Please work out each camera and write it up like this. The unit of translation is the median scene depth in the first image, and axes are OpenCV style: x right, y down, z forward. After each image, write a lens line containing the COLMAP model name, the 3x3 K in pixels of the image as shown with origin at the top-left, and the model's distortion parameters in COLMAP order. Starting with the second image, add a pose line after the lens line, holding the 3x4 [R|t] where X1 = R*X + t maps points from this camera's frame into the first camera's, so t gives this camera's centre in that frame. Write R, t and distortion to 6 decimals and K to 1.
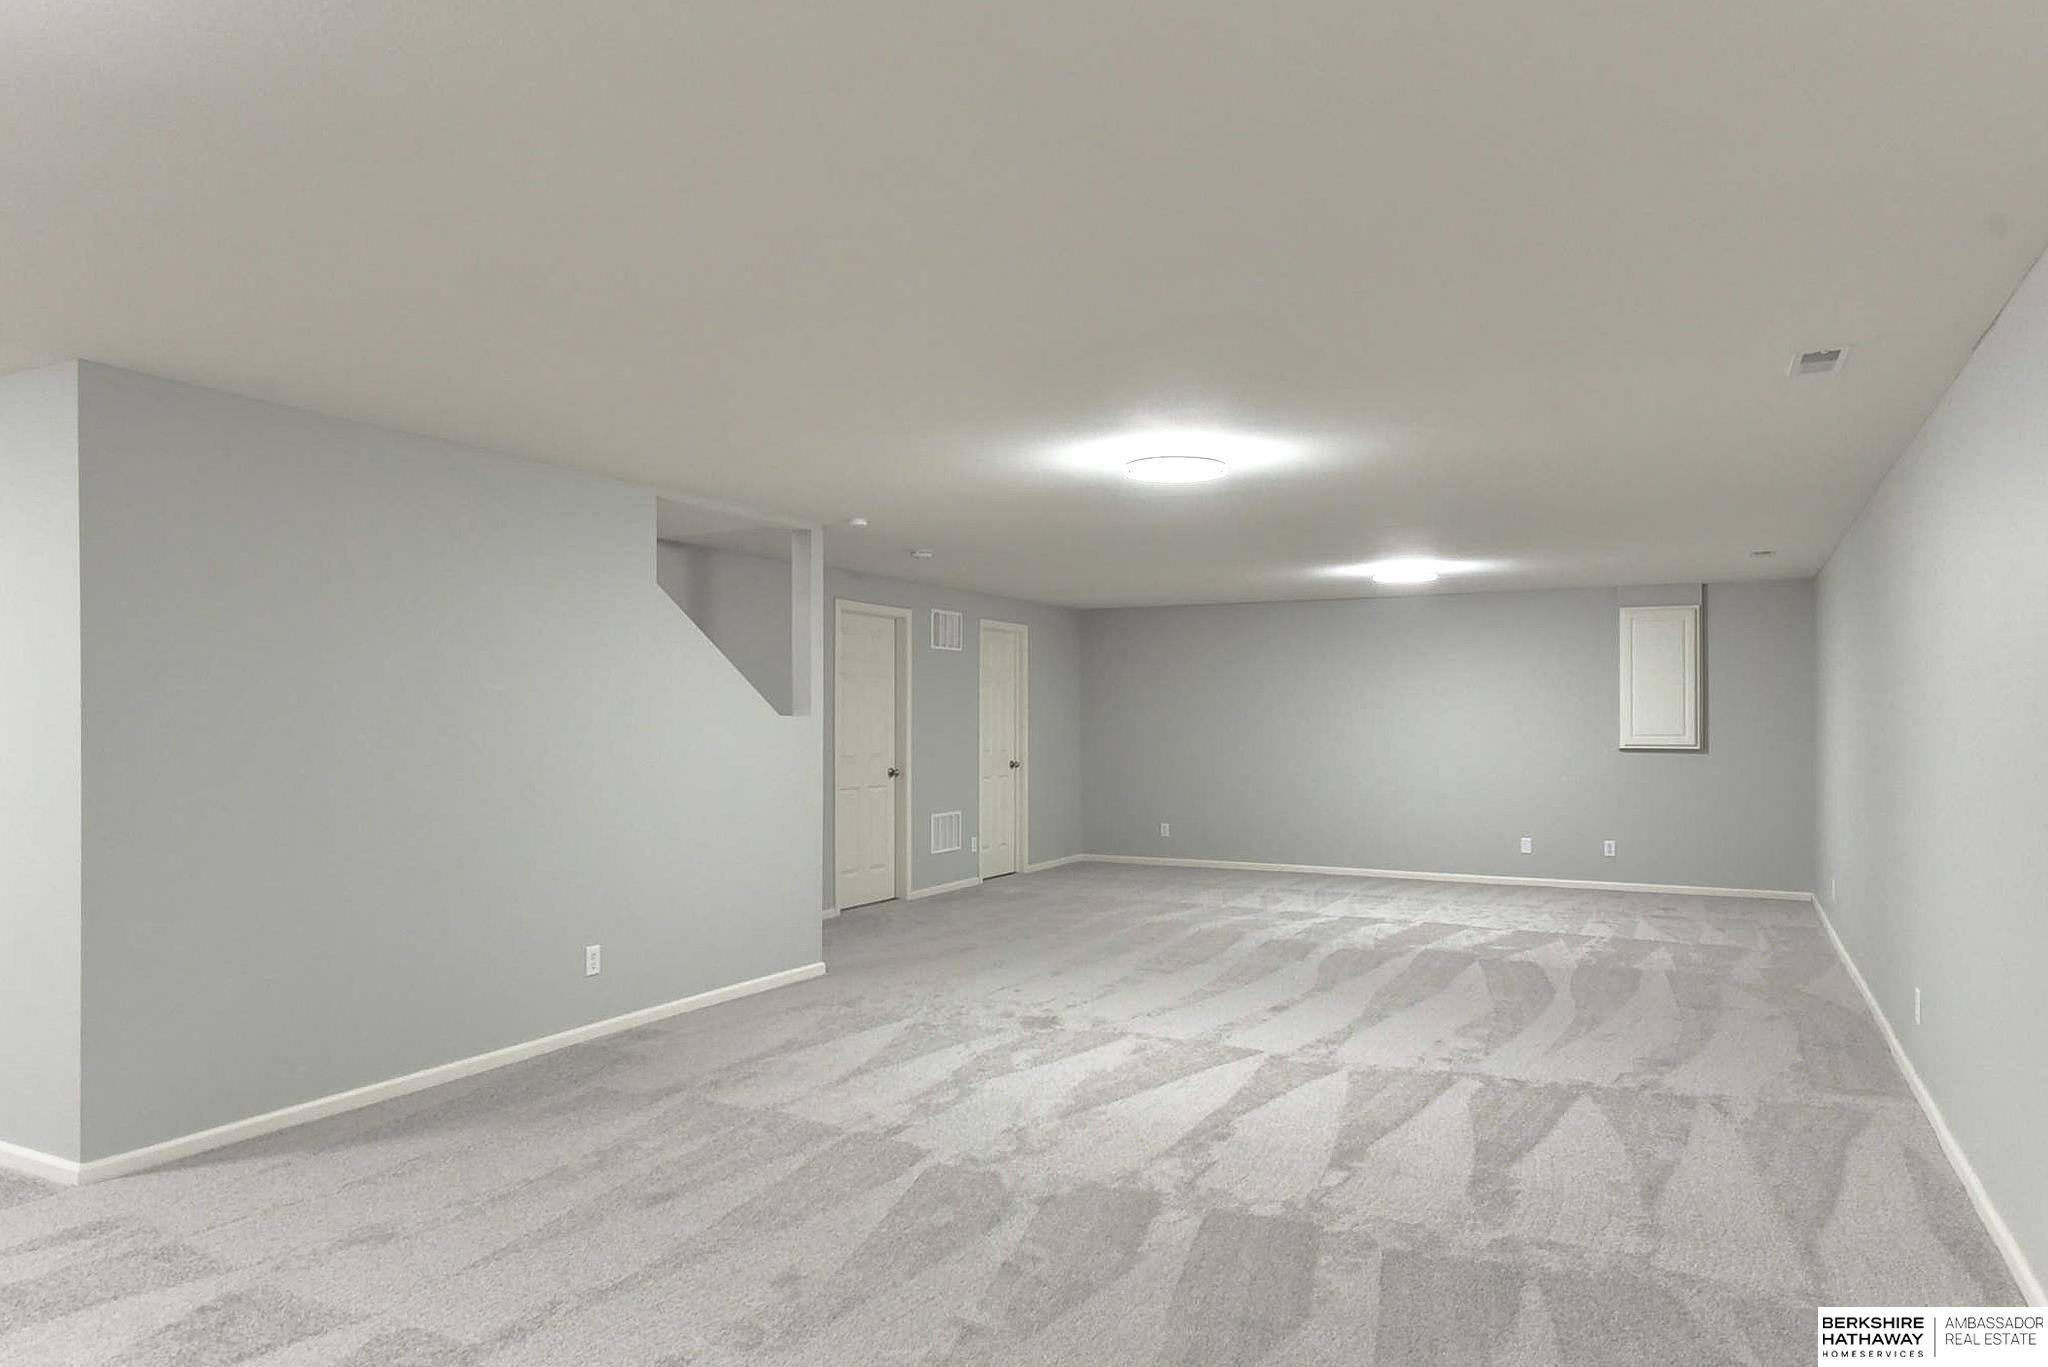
lens RADIAL K [[1278.4, 0, 1025.4], [0, 1278.4, 696.8], [0, 0, 1]] dist [0.011381, 0.003557]
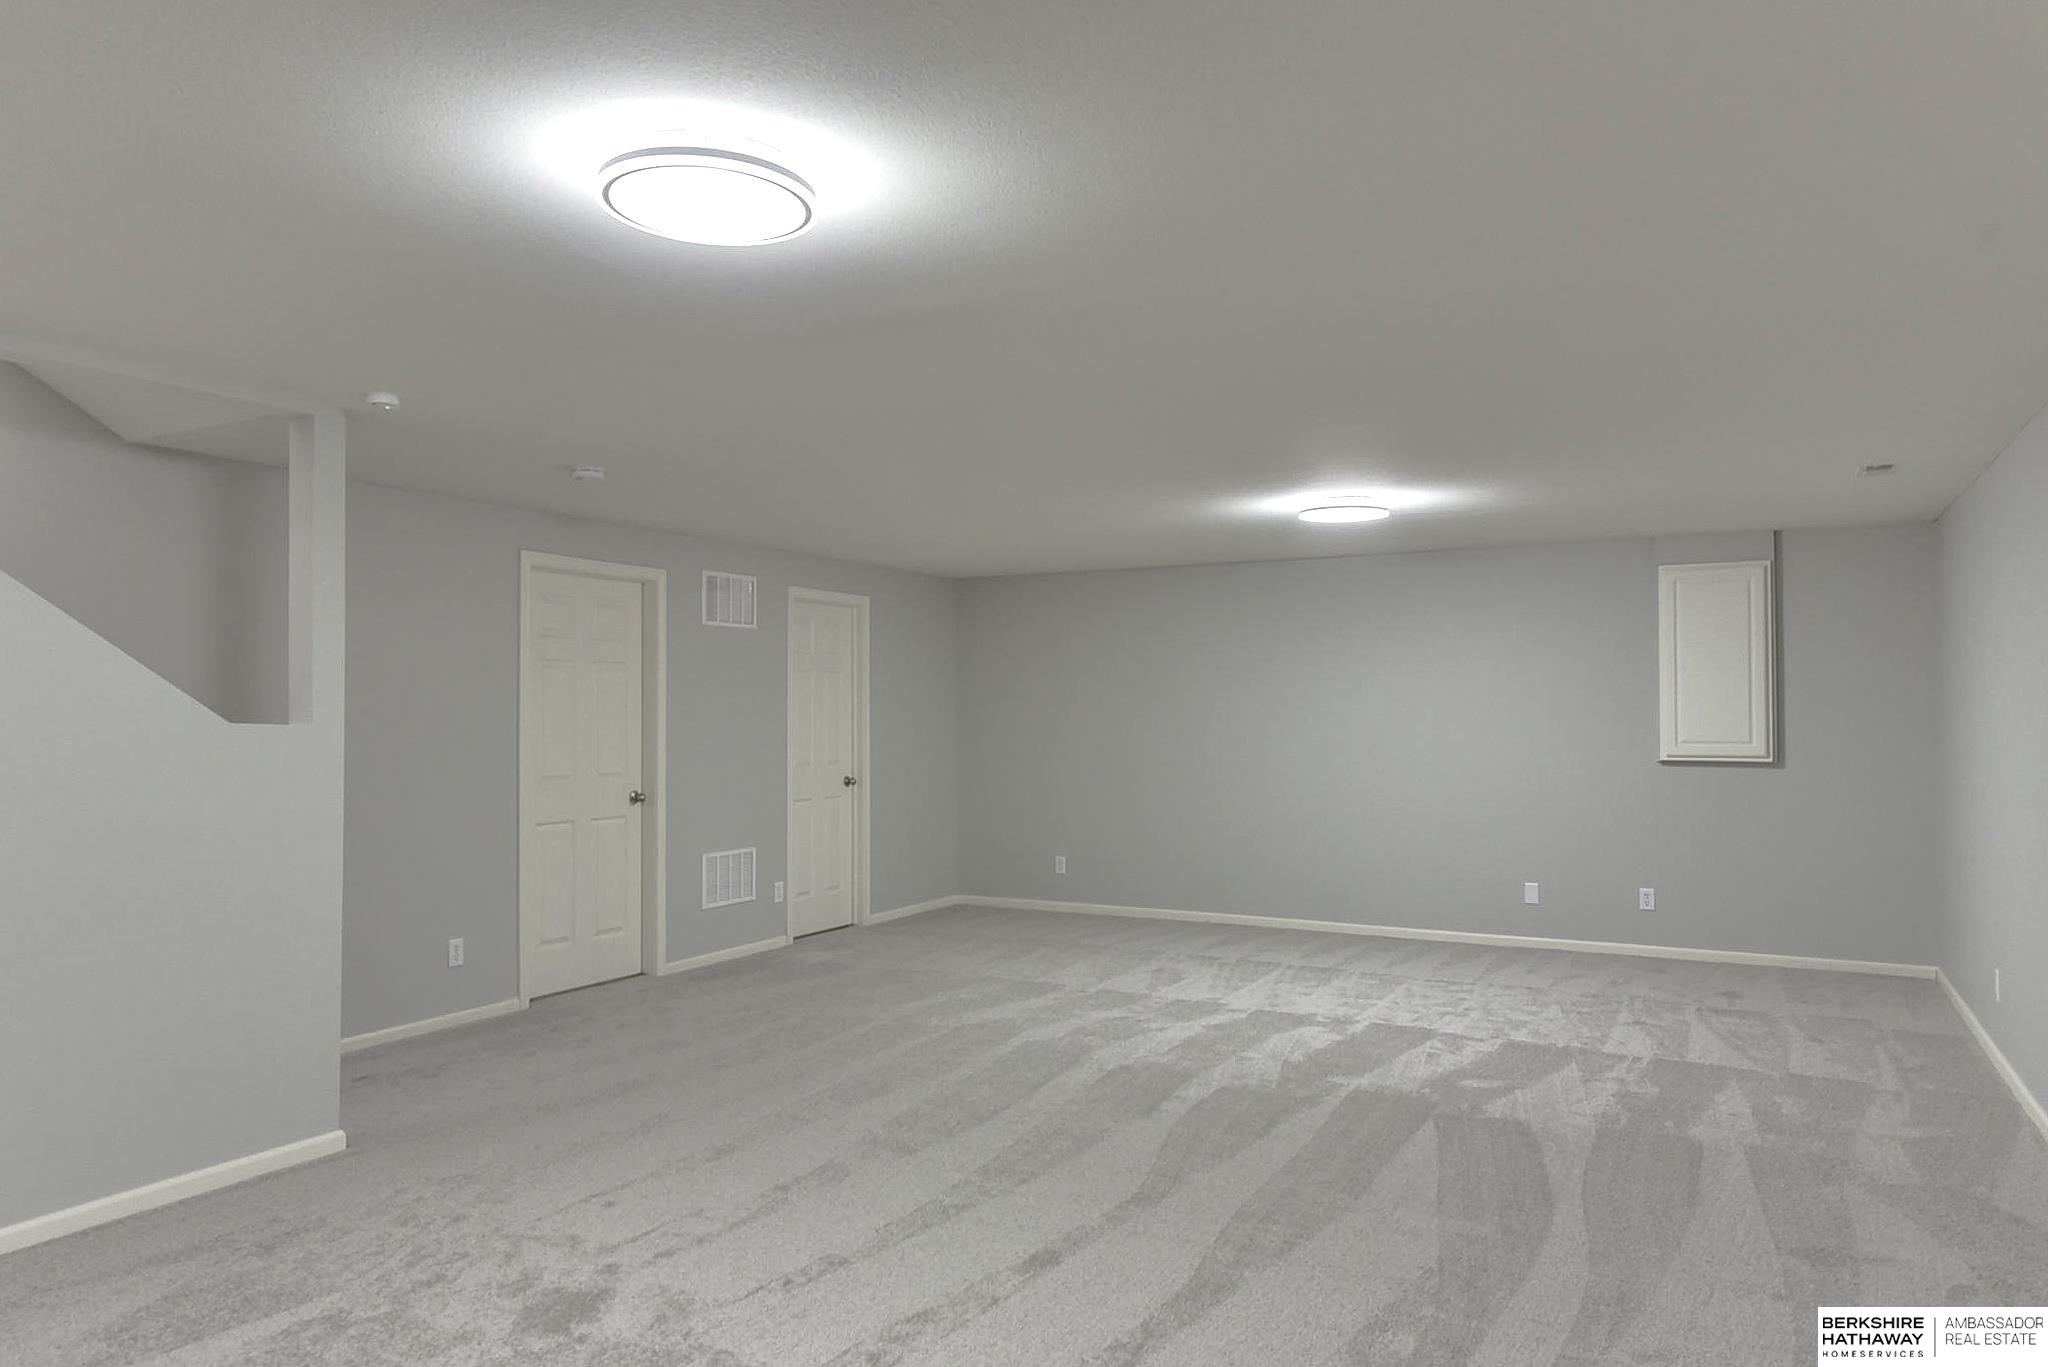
lens RADIAL K [[1312.8, 0, 1022.7], [0, 1312.8, 679.5], [0, 0, 1]] dist [0.014484, -0.004848]
pose [[0.999912, -0.002640, -0.013032, 0.134771], [0.002514, 0.999950, -0.009663, 0.001061], [0.013056, 0.009629, 0.999868, 0.297544]]
